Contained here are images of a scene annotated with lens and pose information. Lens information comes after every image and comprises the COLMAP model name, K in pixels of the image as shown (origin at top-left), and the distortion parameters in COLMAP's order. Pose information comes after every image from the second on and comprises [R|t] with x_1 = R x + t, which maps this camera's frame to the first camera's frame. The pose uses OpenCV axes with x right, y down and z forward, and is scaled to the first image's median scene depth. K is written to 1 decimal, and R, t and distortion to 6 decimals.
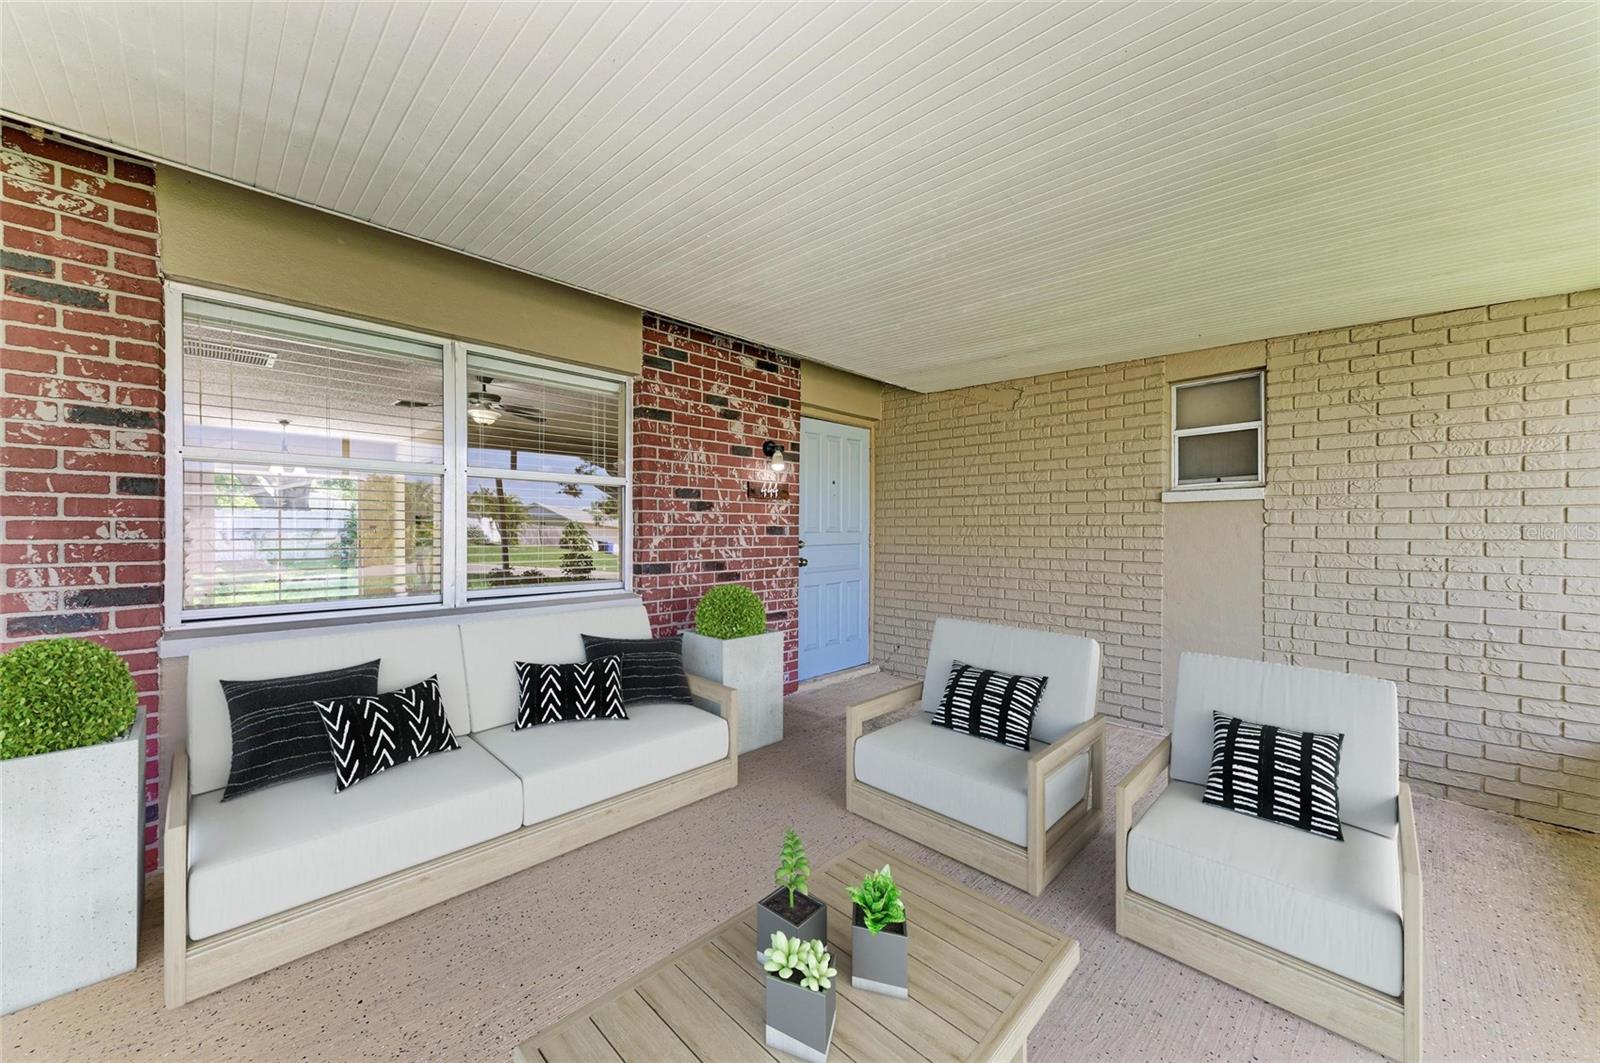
lens RADIAL K [[583.6, 0, 798.3], [0, 583.6, 539.8], [0, 0, 1]] dist [0.000526, 0.000144]
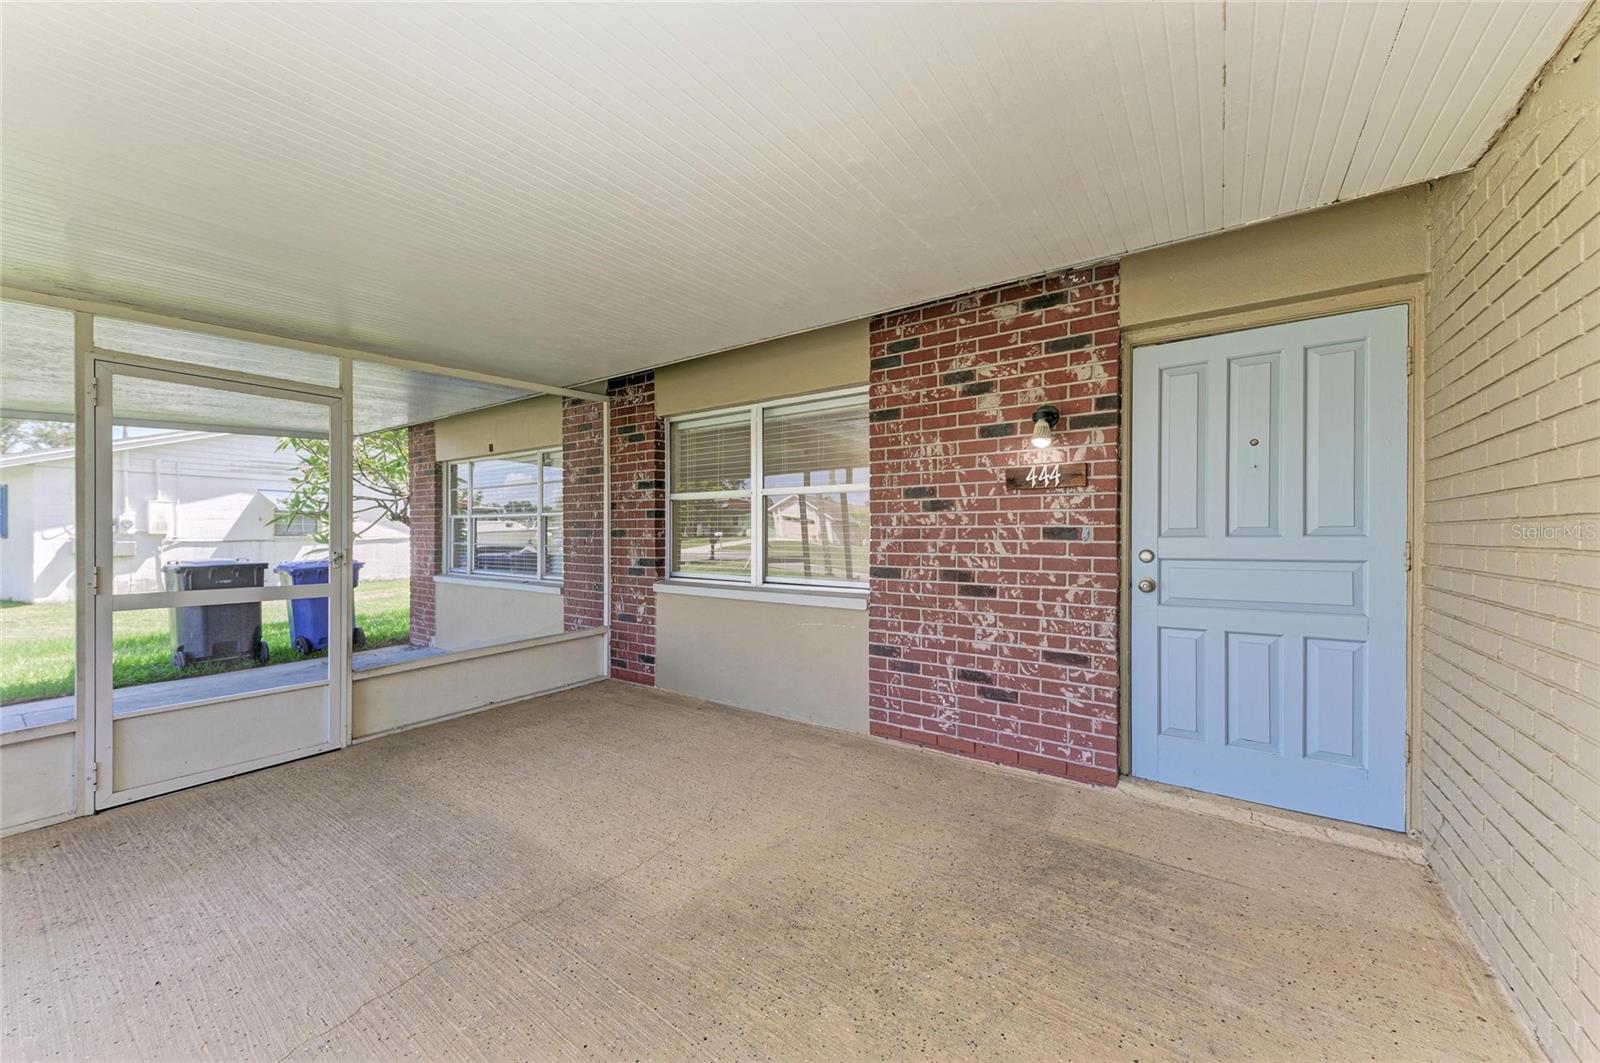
lens RADIAL K [[583.6, 0, 800.9], [0, 583.6, 524.6], [0, 0, 1]] dist [0.000526, 0.000144]
pose [[0.170457, 0.001135, -0.985364, 0.638045], [-0.001453, 0.999999, 0.000900, -0.028880], [0.985364, 0.001278, 0.170458, 0.631048]]
